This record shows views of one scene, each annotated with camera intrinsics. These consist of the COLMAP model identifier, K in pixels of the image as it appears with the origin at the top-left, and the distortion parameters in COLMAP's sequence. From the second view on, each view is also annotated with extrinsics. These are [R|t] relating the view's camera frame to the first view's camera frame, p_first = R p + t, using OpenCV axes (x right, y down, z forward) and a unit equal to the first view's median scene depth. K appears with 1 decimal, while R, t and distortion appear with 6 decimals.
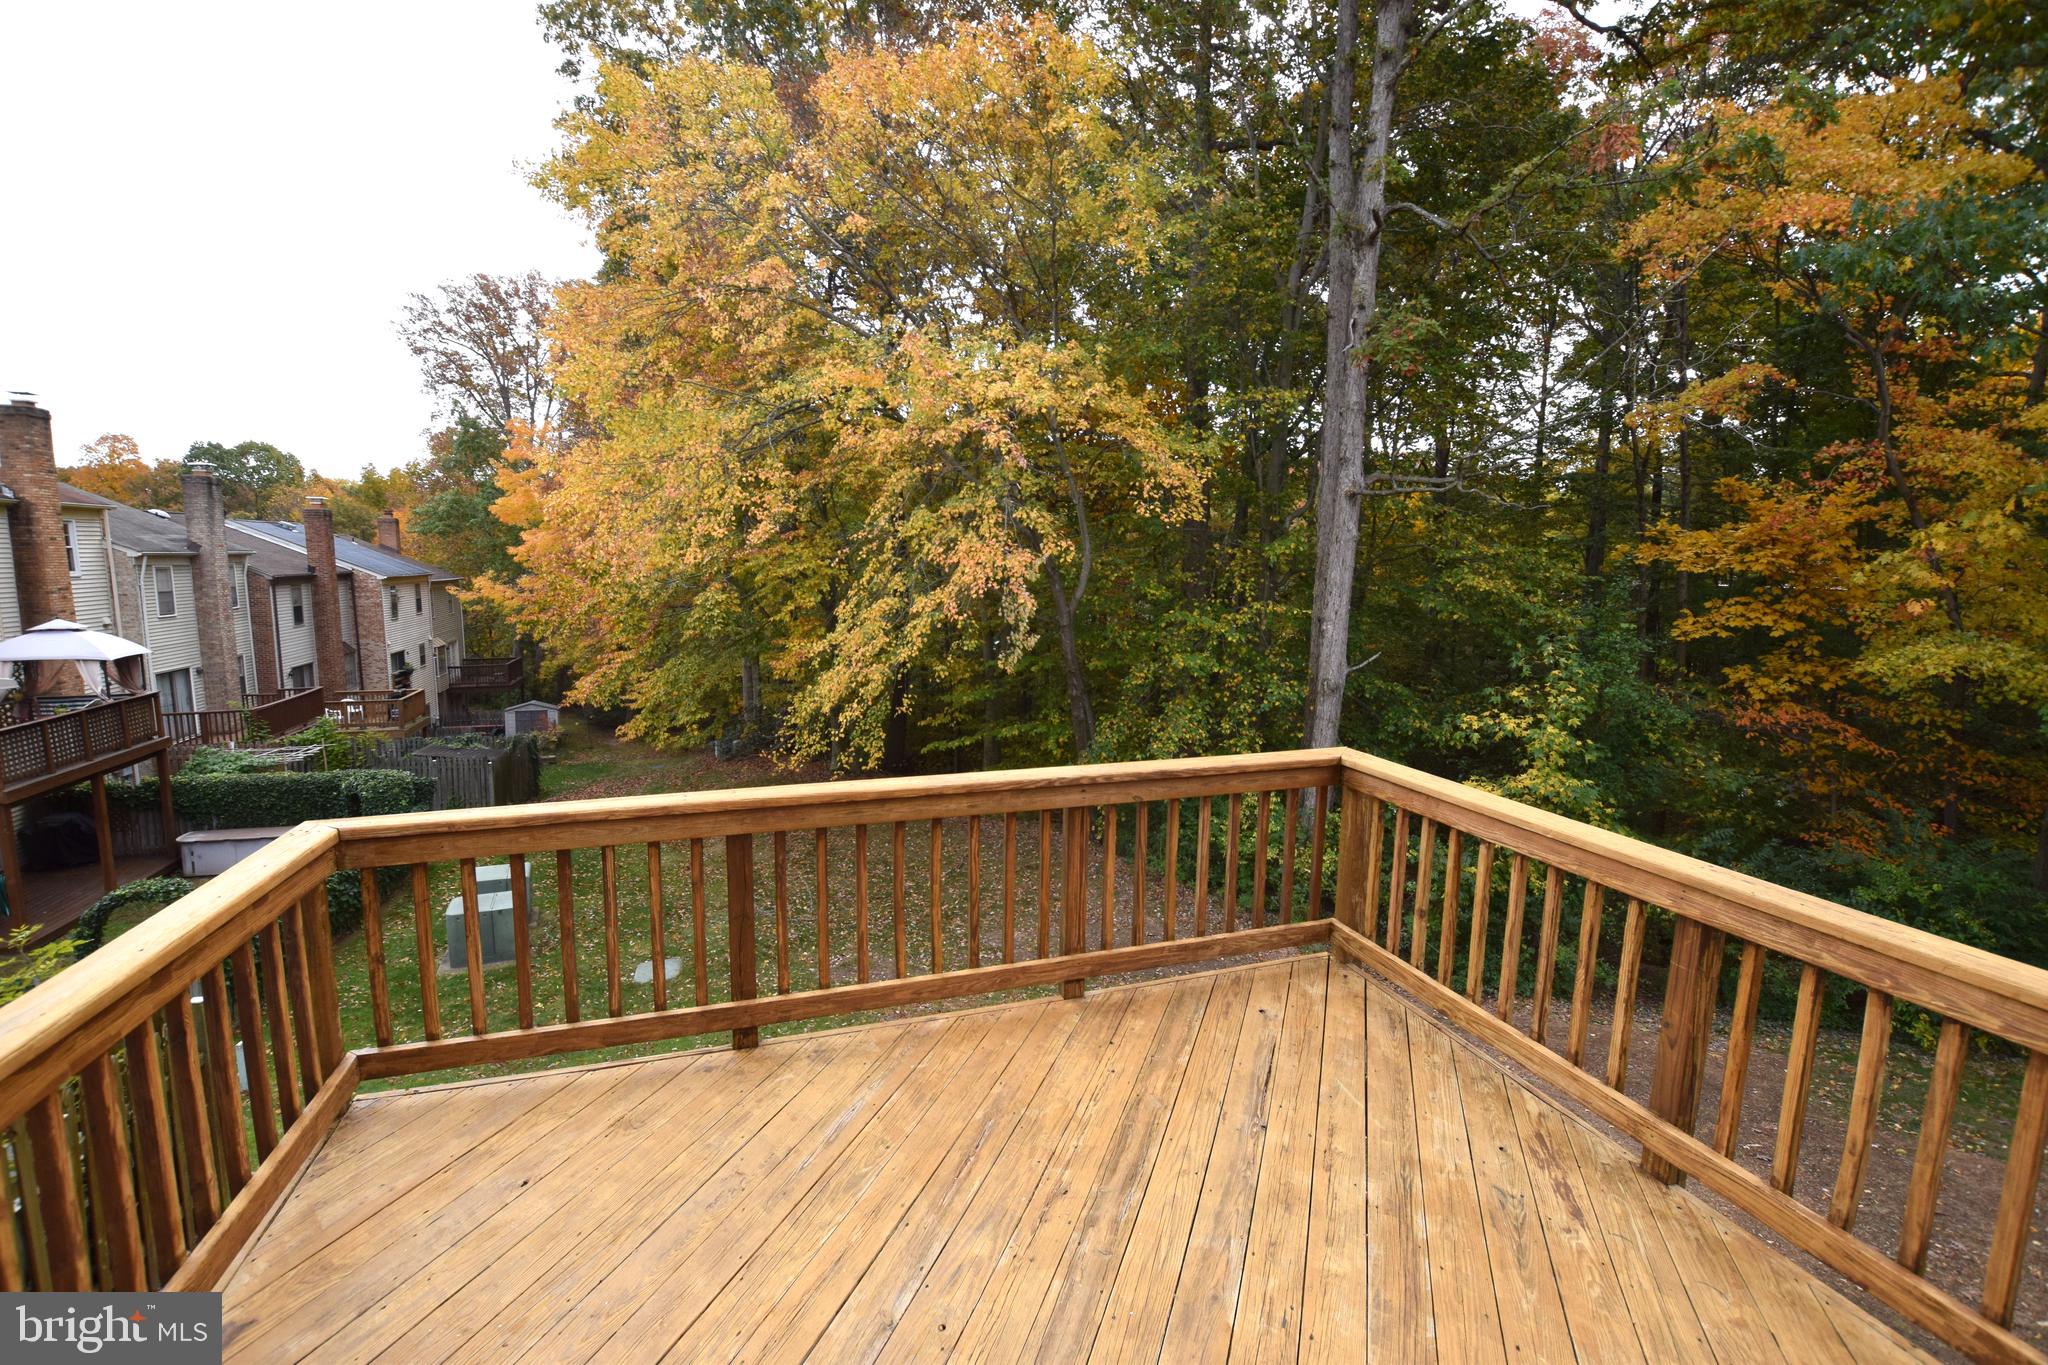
lens RADIAL K [[917.3, 0, 1041.7], [0, 917.3, 668.0], [0, 0, 1]] dist [-0.014959, 0.001749]
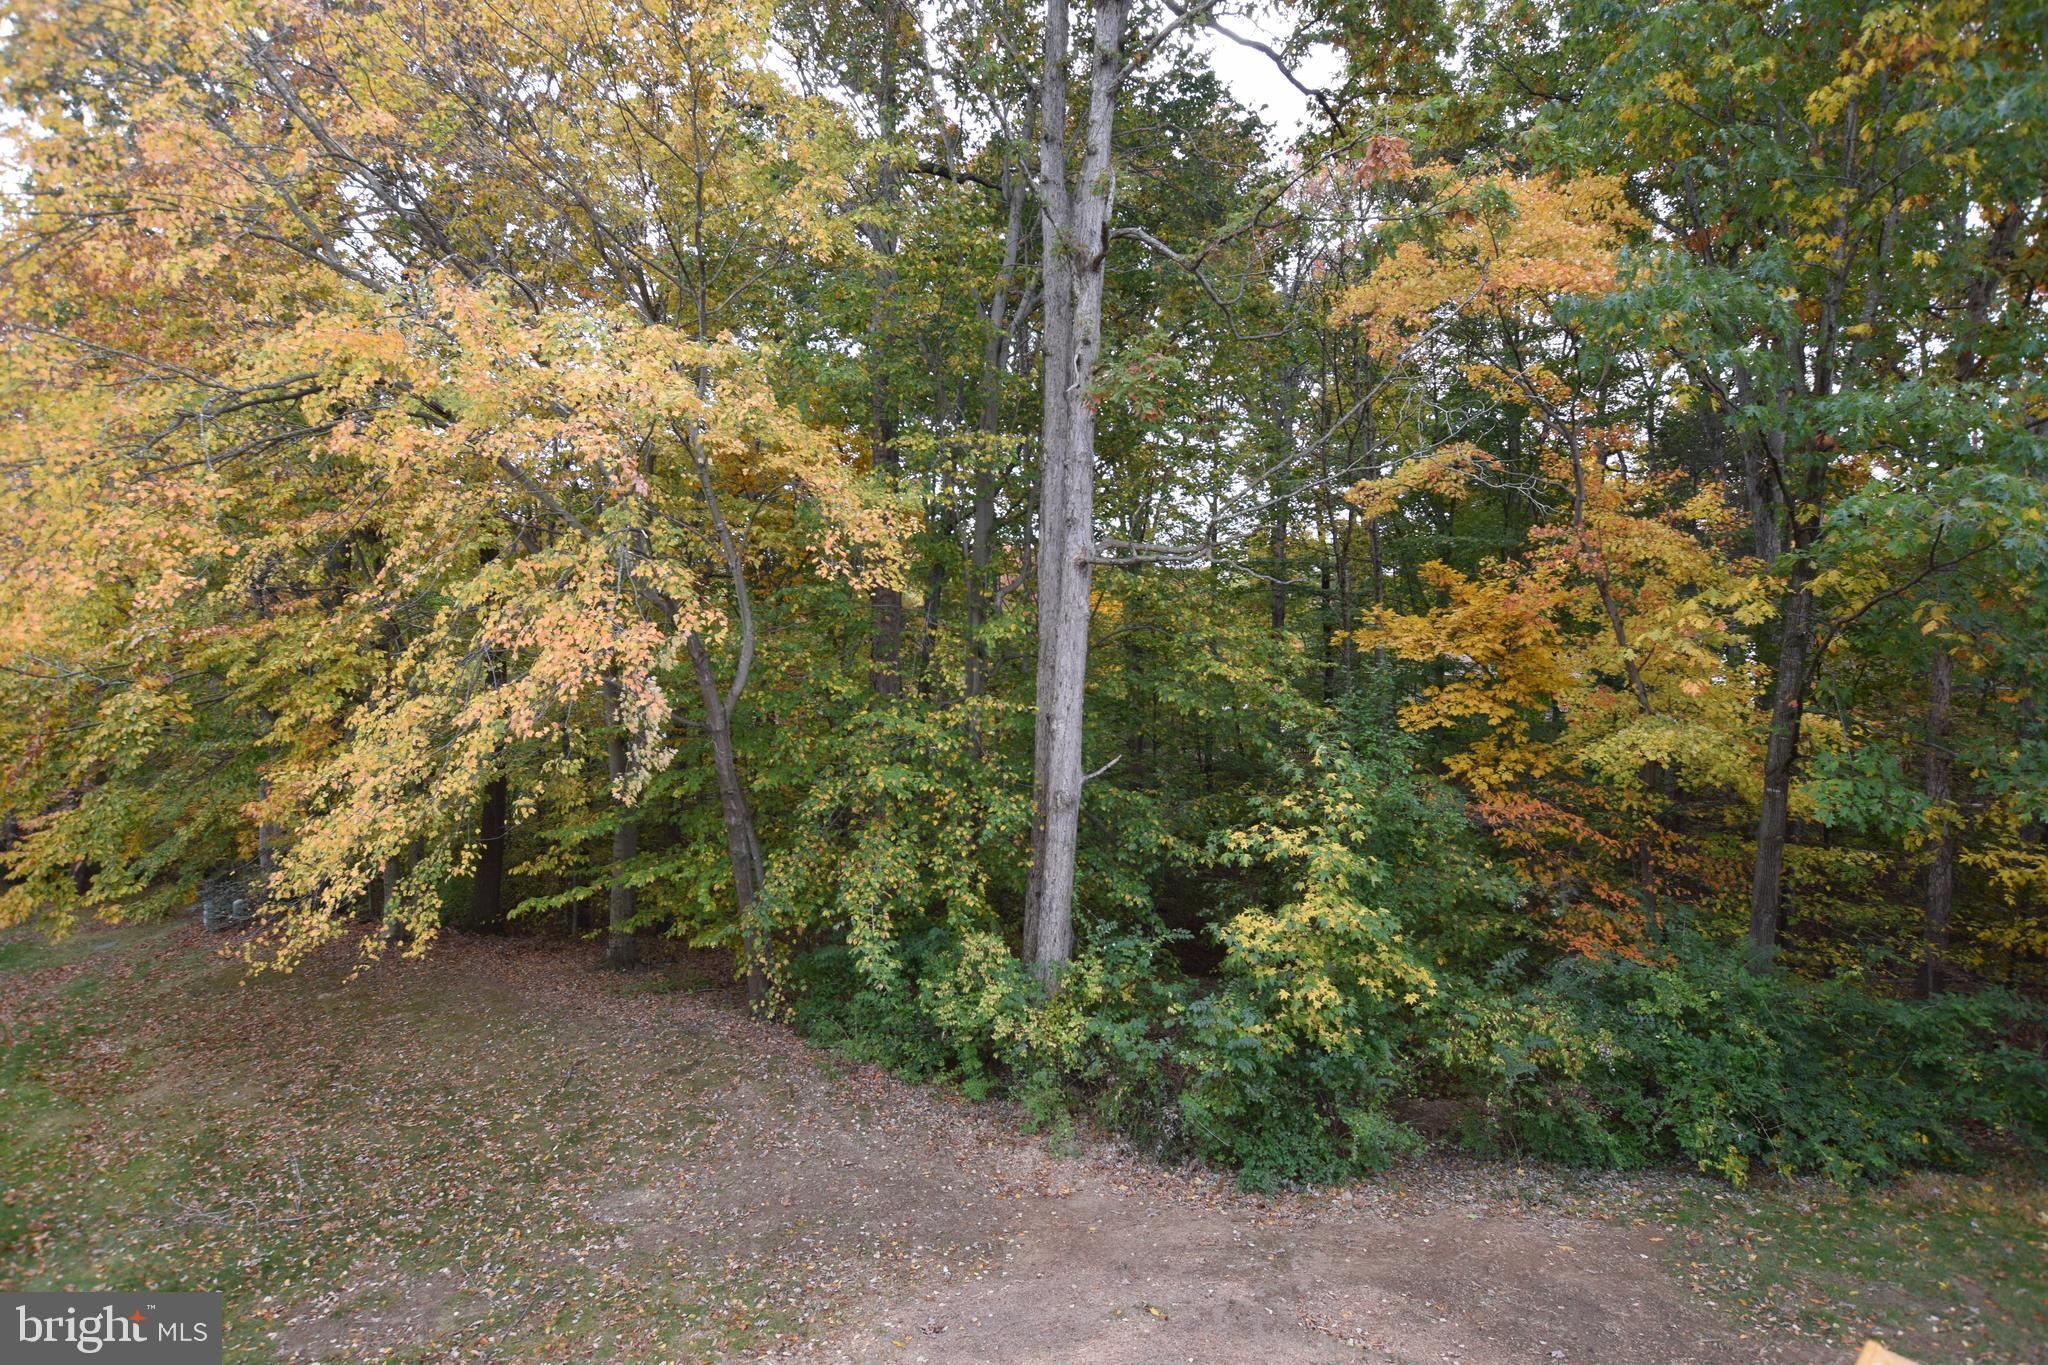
lens RADIAL K [[946.0, 0, 1014.1], [0, 946.0, 674.2], [0, 0, 1]] dist [-0.039479, 0.002990]
pose [[0.949892, -0.006518, 0.312509, 0.016586], [0.036055, 0.995394, -0.088832, -0.018623], [-0.310491, 0.095649, 0.945752, 0.228527]]
